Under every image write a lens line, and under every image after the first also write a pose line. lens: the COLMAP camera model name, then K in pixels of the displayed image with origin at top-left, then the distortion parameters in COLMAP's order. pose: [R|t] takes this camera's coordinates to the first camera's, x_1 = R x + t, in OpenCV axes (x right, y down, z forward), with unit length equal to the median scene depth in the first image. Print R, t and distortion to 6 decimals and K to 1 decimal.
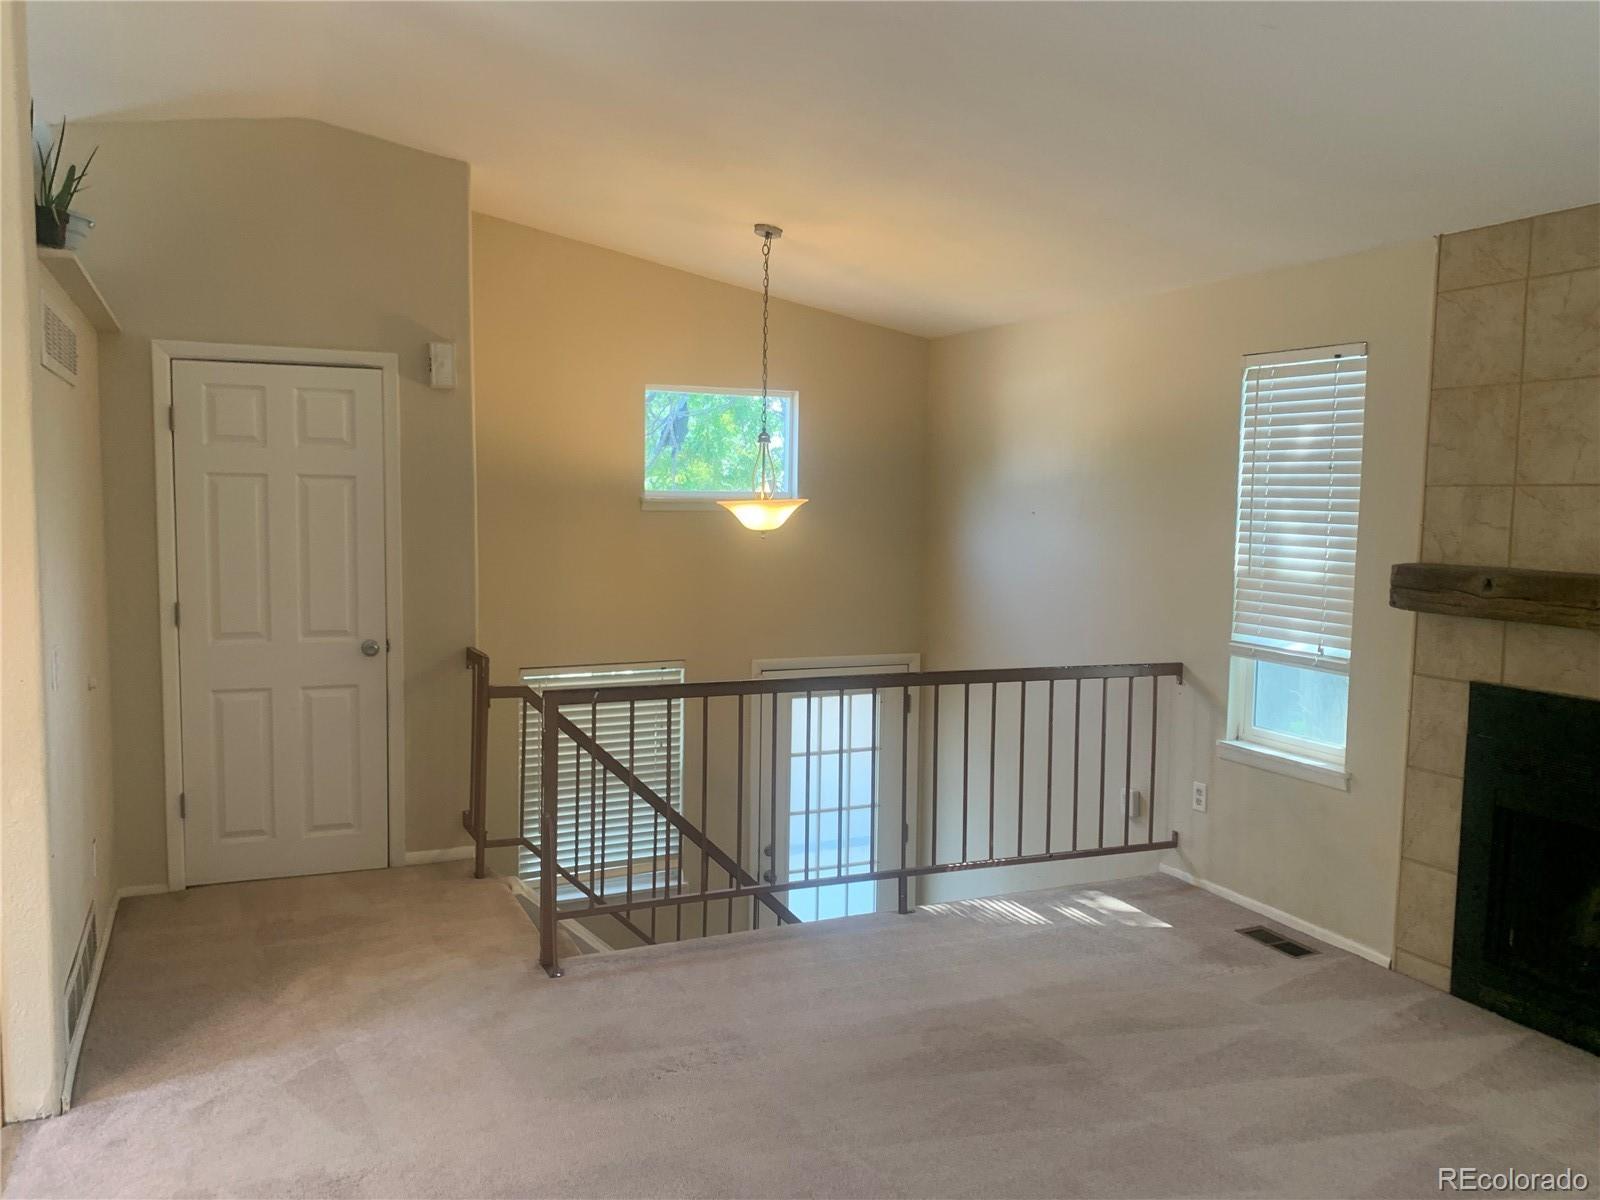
lens RADIAL K [[1226.6, 0, 795.2], [0, 1226.6, 597.5], [0, 0, 1]] dist [0.038790, -0.050842]
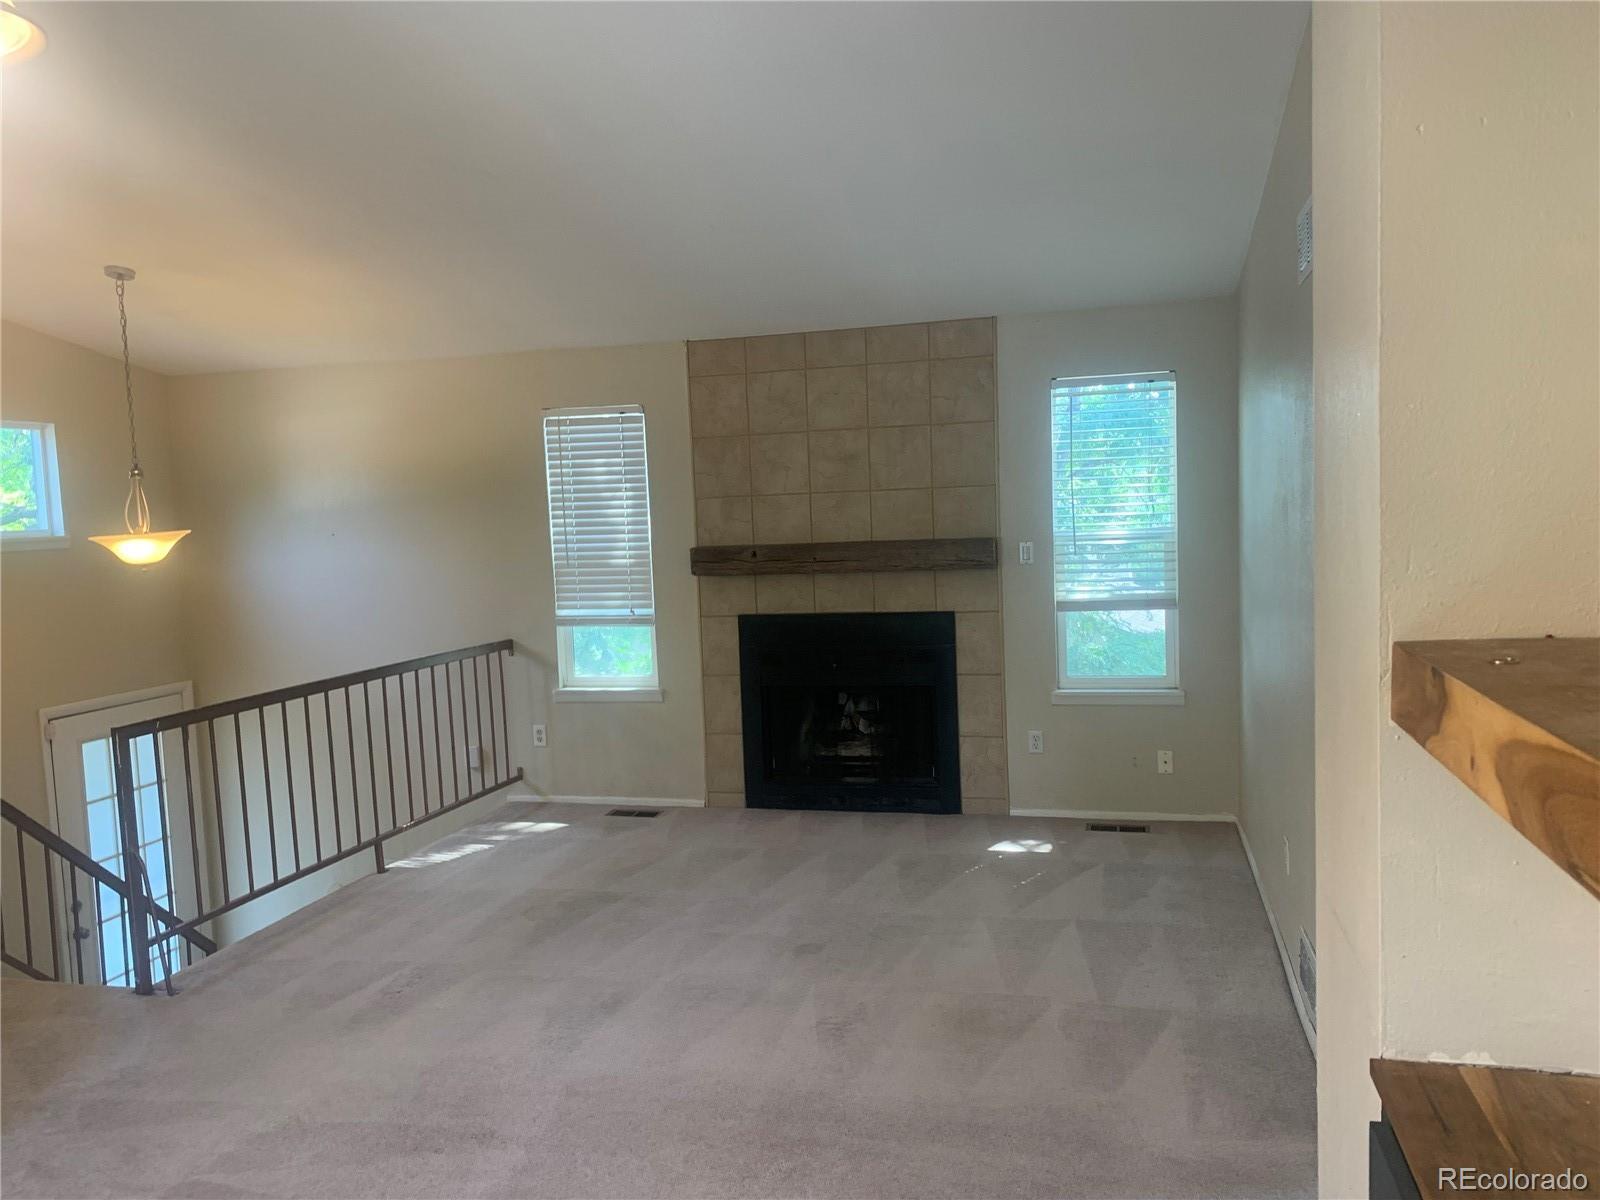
lens RADIAL K [[1226.6, 0, 808.5], [0, 1226.6, 597.8], [0, 0, 1]] dist [0.038790, -0.050842]
pose [[0.619760, -0.098129, 0.778633, -0.611117], [0.111899, 0.993064, 0.036086, -0.003280], [-0.776773, 0.064764, 0.626442, -0.087775]]
